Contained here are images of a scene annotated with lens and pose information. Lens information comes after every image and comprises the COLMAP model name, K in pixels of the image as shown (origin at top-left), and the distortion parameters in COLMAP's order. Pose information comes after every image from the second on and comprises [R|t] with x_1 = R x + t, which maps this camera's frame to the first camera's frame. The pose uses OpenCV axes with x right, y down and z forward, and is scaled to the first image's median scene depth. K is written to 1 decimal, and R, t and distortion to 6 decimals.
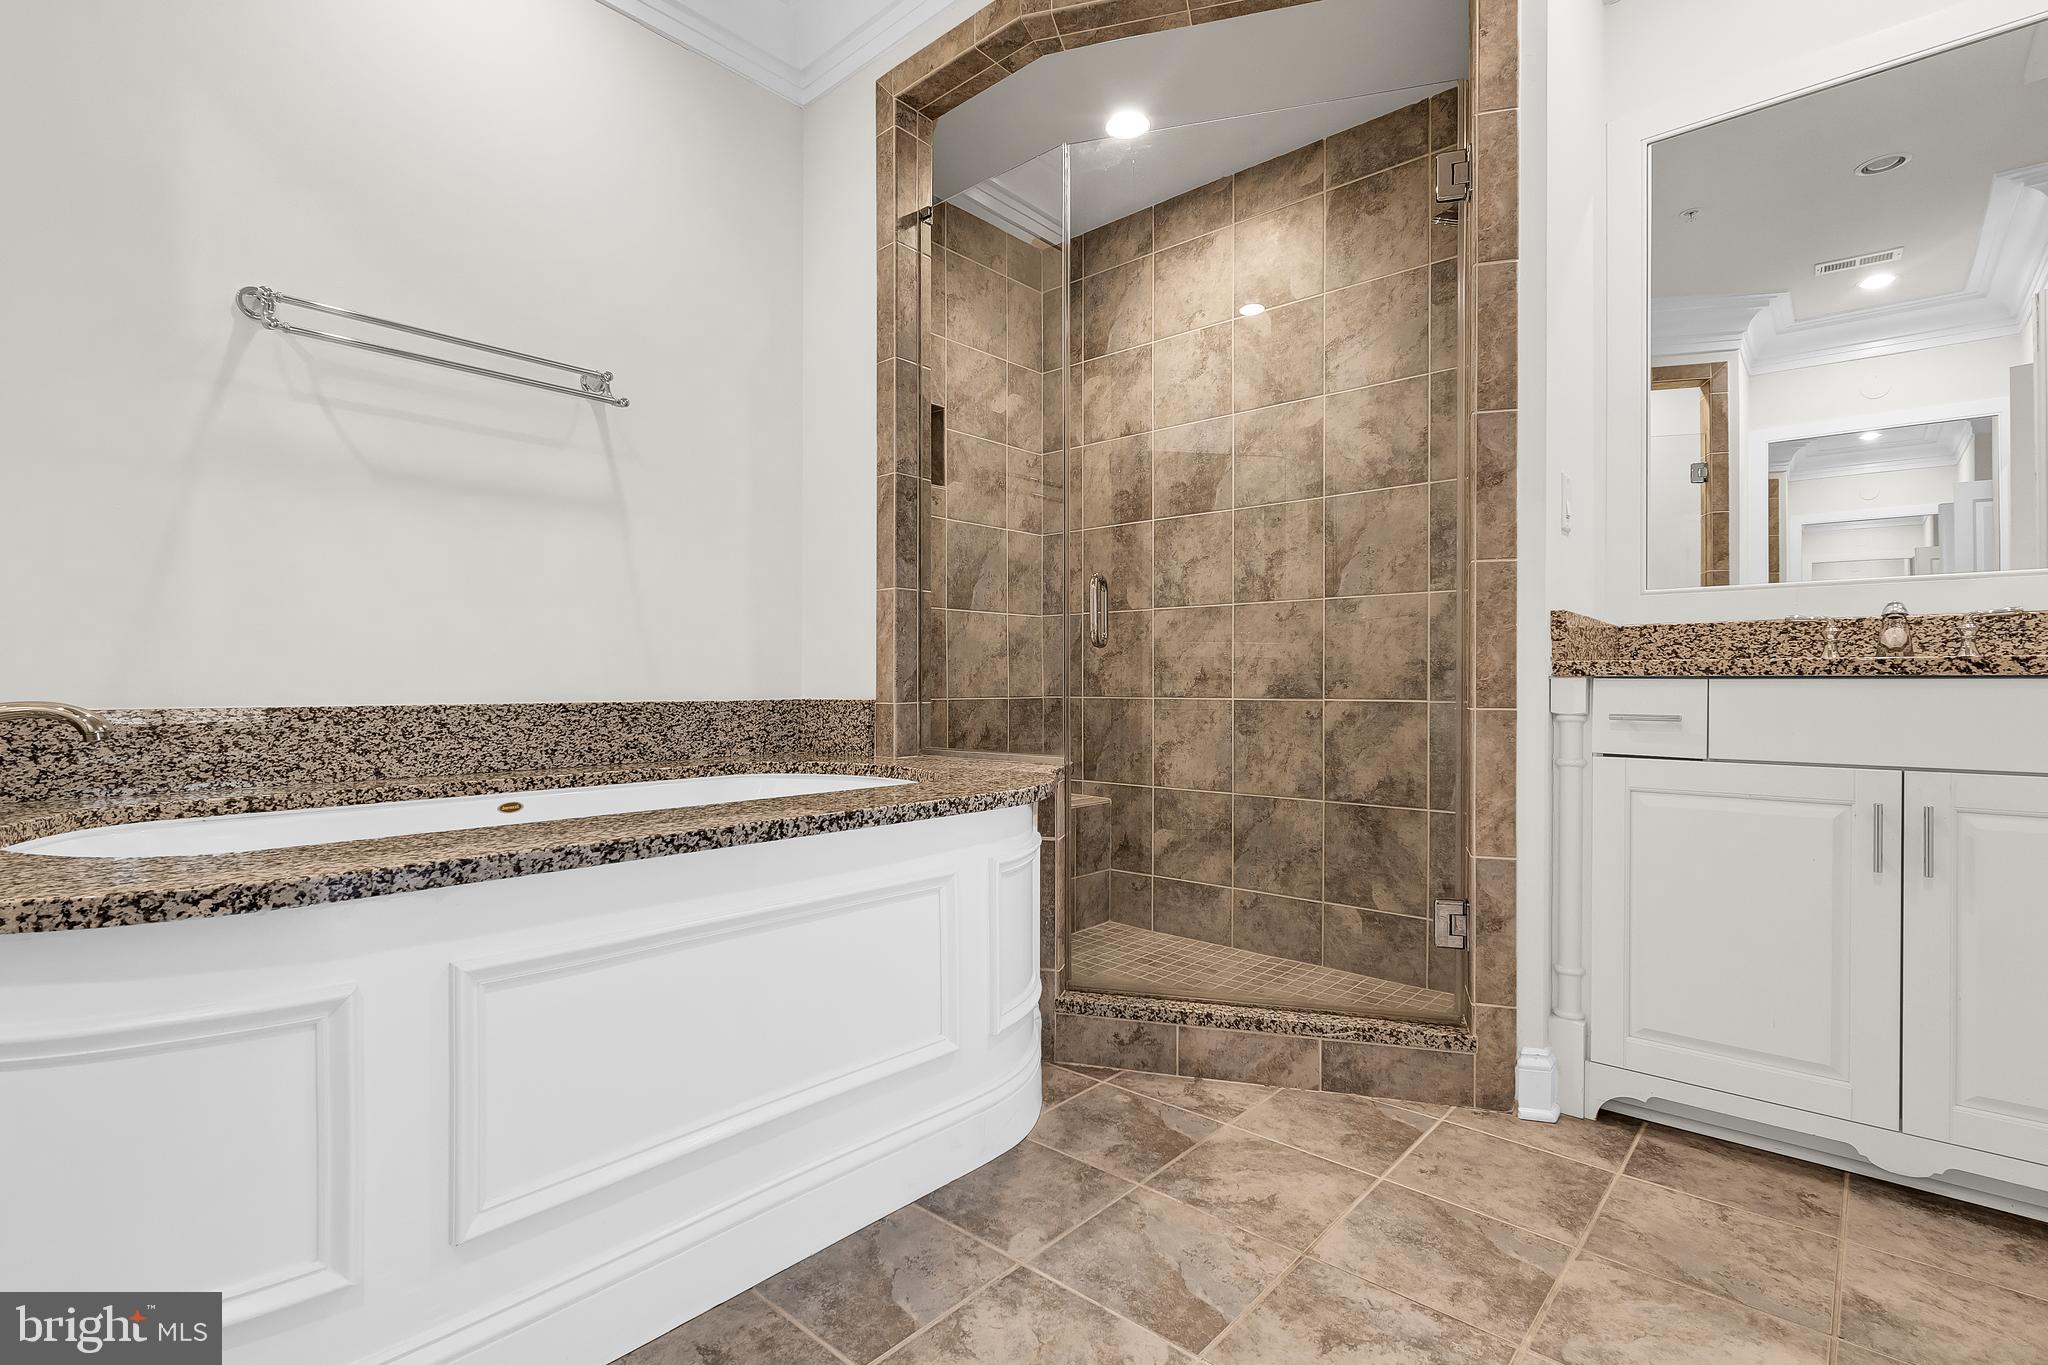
lens RADIAL K [[955.7, 0, 1022.2], [0, 955.7, 679.7], [0, 0, 1]] dist [0.000001, -0.001250]
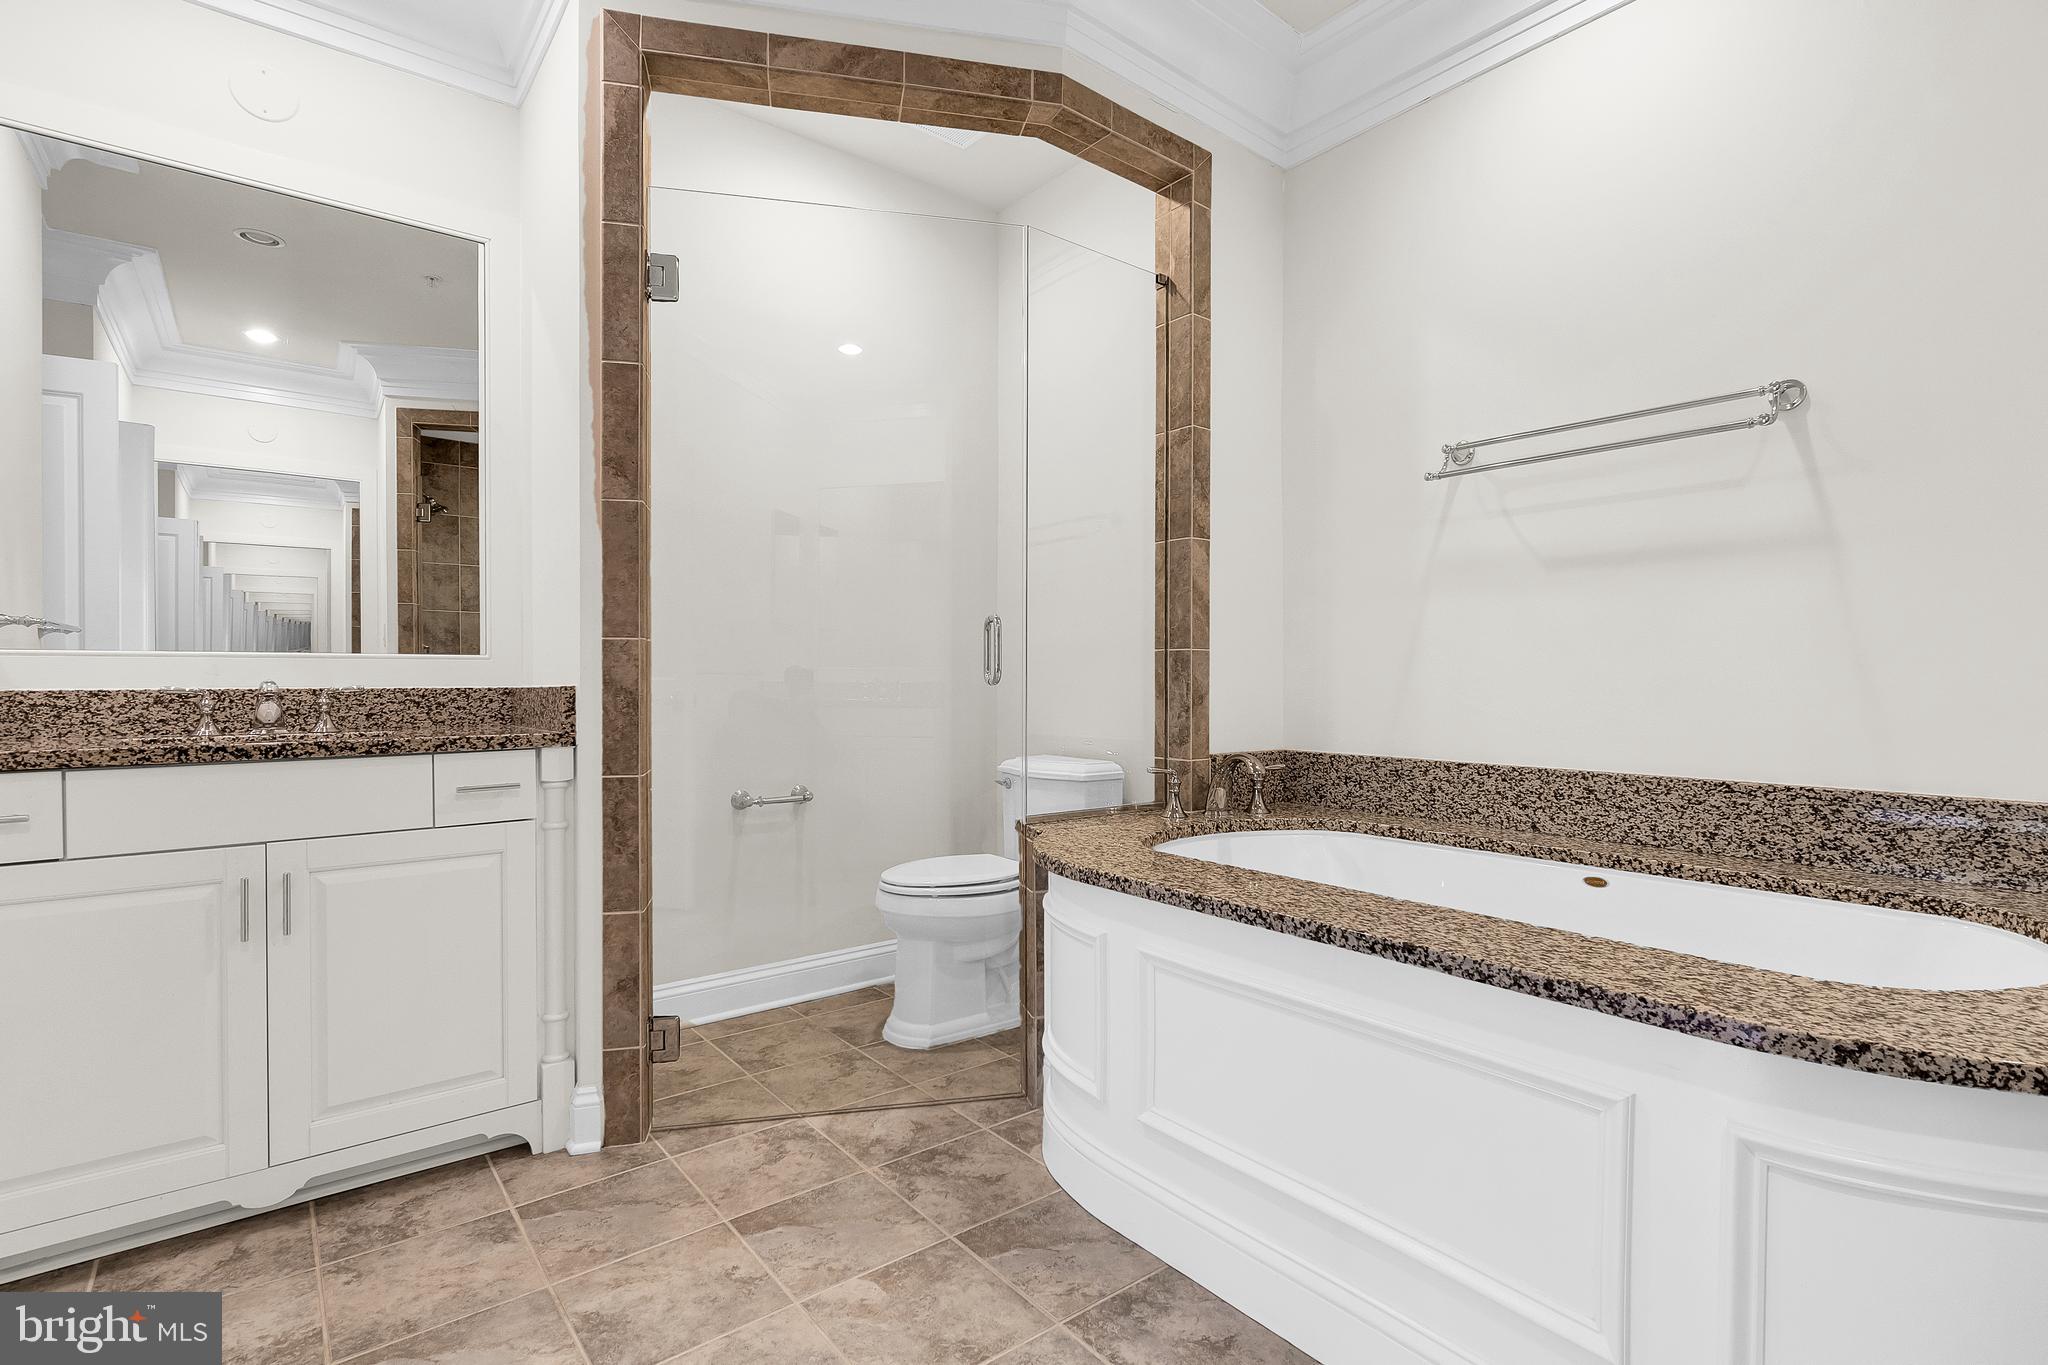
lens RADIAL K [[955.7, 0, 1028.9], [0, 955.7, 683.3], [0, 0, 1]] dist [0.000001, -0.001250]
pose [[-0.157249, 0.003717, -0.987552, 0.455204], [-0.000883, 0.999992, 0.003905, -0.064690], [0.987559, 0.001486, -0.157244, 0.482500]]
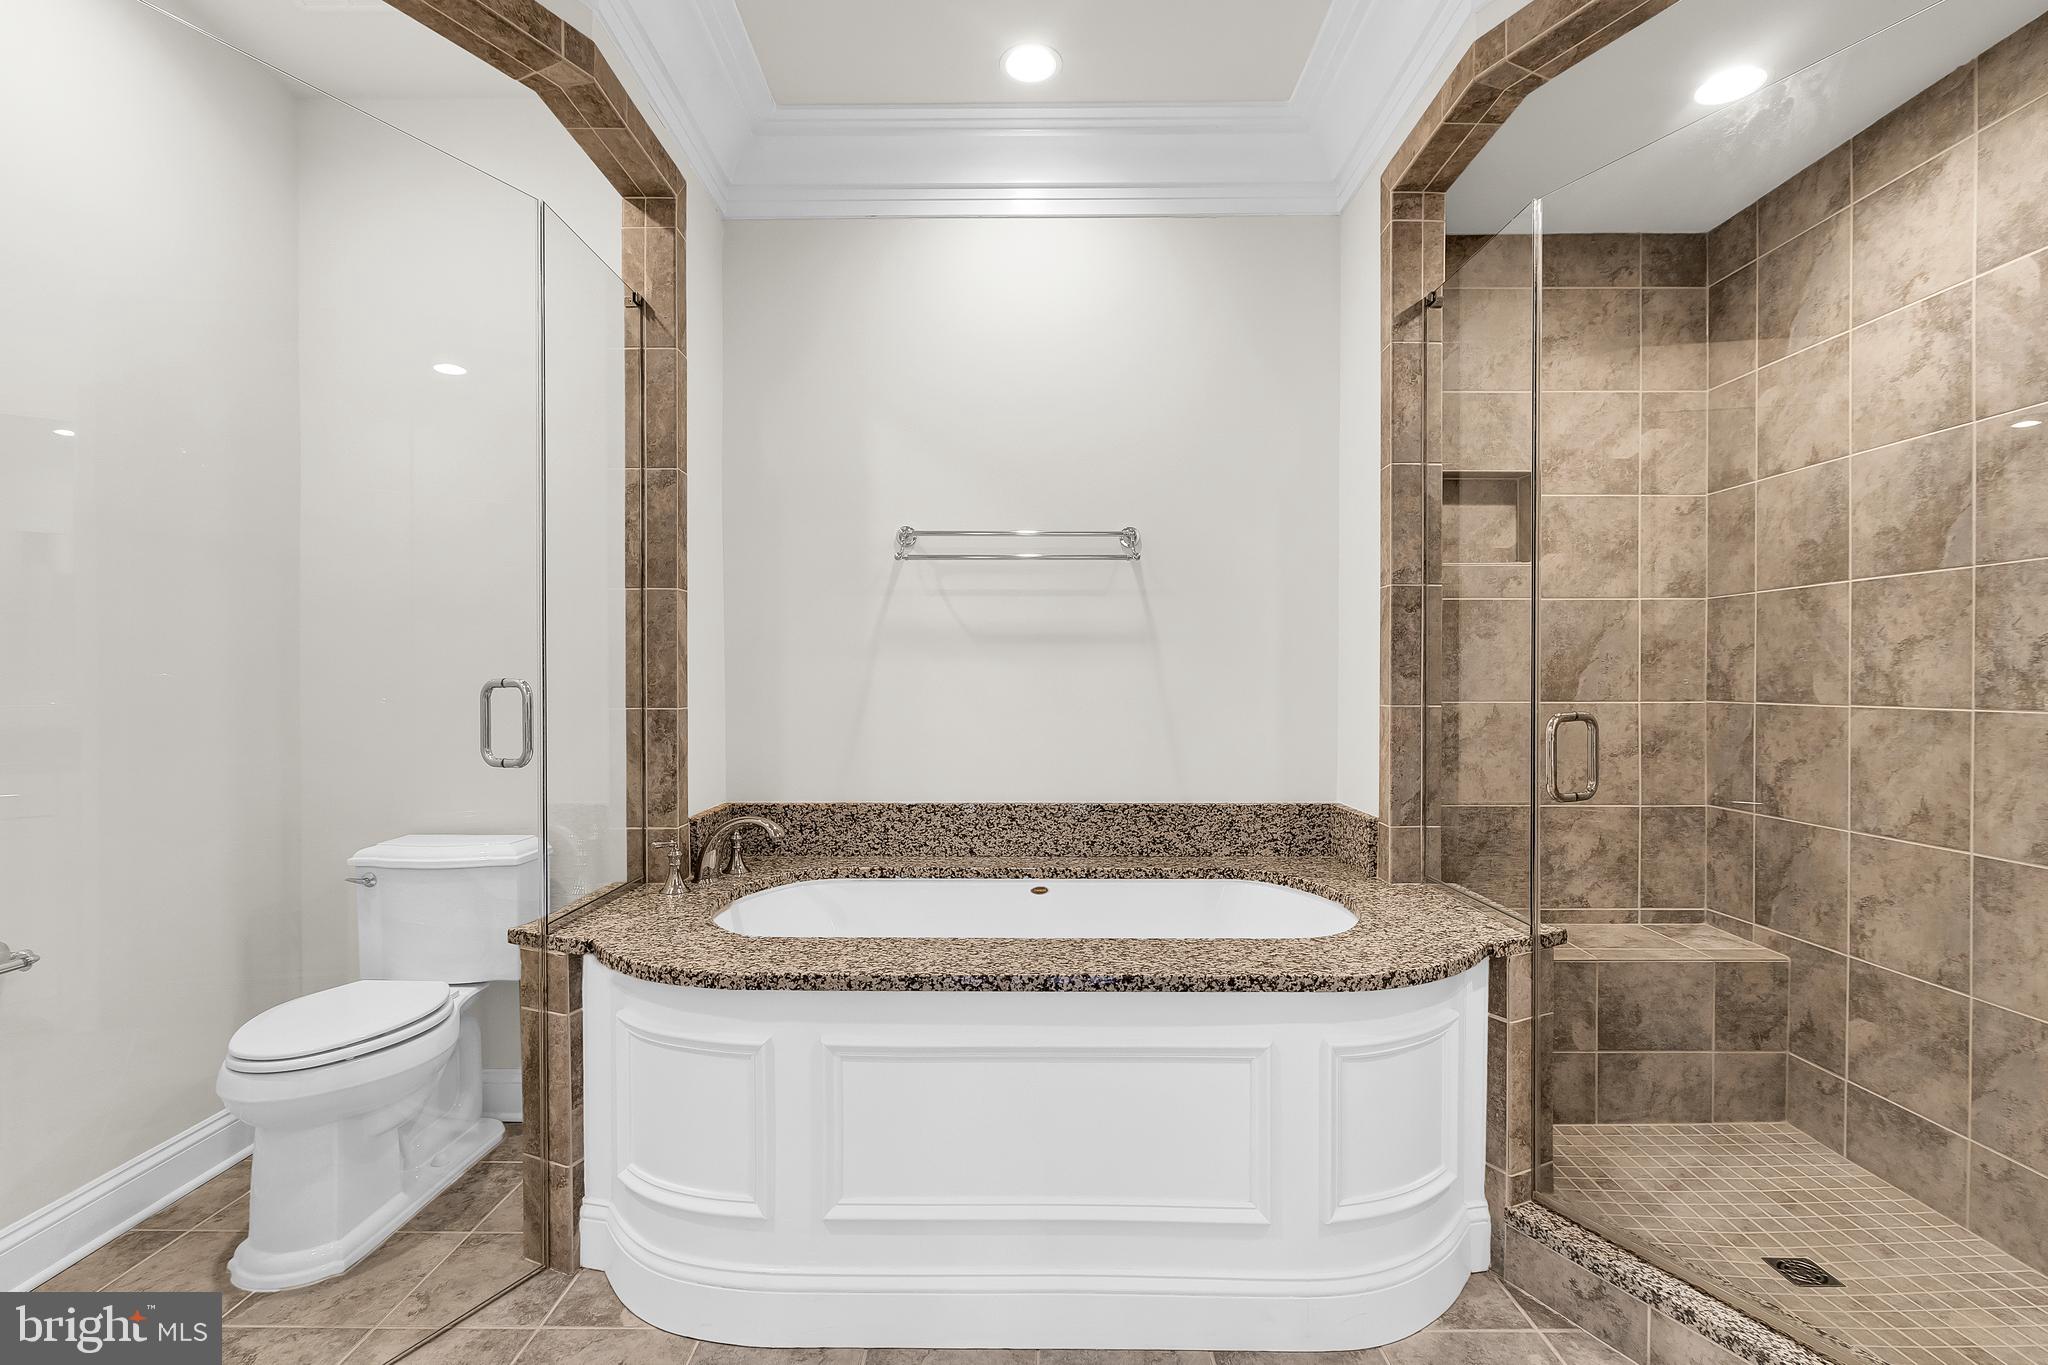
lens RADIAL K [[955.7, 0, 1021.0], [0, 955.7, 682.4], [0, 0, 1]] dist [0.000001, -0.001250]
pose [[0.668823, 0.001875, -0.743419, 0.350317], [-0.000377, 0.999998, 0.002183, -0.128653], [0.743422, -0.001180, 0.668822, 0.091786]]
